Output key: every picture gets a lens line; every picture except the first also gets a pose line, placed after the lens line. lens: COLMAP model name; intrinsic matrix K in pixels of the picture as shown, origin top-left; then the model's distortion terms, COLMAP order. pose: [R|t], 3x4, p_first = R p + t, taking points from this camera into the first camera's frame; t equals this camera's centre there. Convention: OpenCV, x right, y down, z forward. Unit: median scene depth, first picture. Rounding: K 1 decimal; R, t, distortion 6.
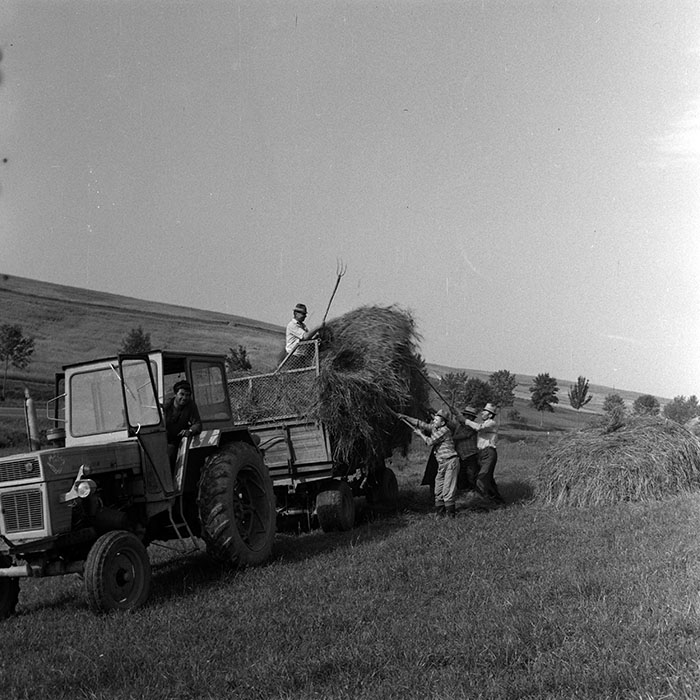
lens RADIAL K [[973.0, 0, 350.0], [0, 973.0, 349.5], [0, 0, 1]] dist [-0.019530, -0.192221]
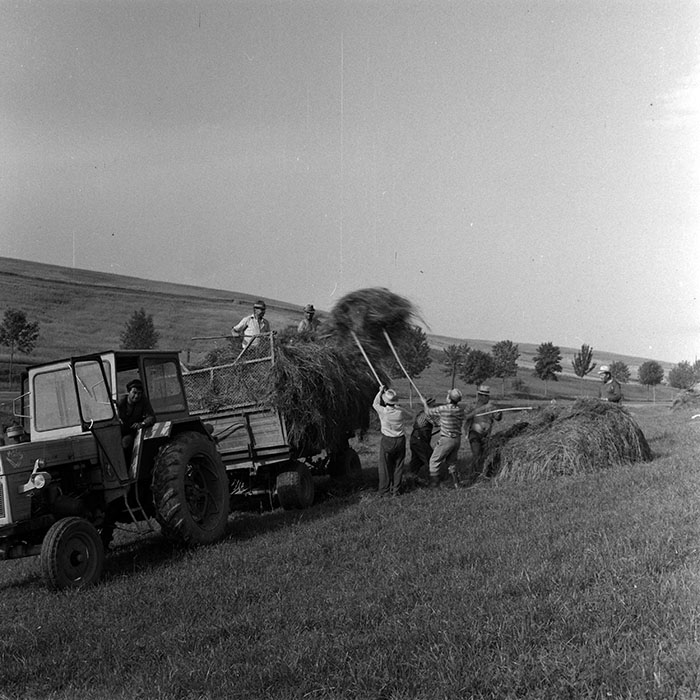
lens RADIAL K [[973.0, 0, 350.0], [0, 973.0, 349.5], [0, 0, 1]] dist [-0.019530, -0.192221]
pose [[0.999553, -0.027203, -0.012364, 0.073833], [0.027545, 0.999218, 0.028350, -0.021072], [0.011583, -0.028678, 0.999522, -0.077330]]
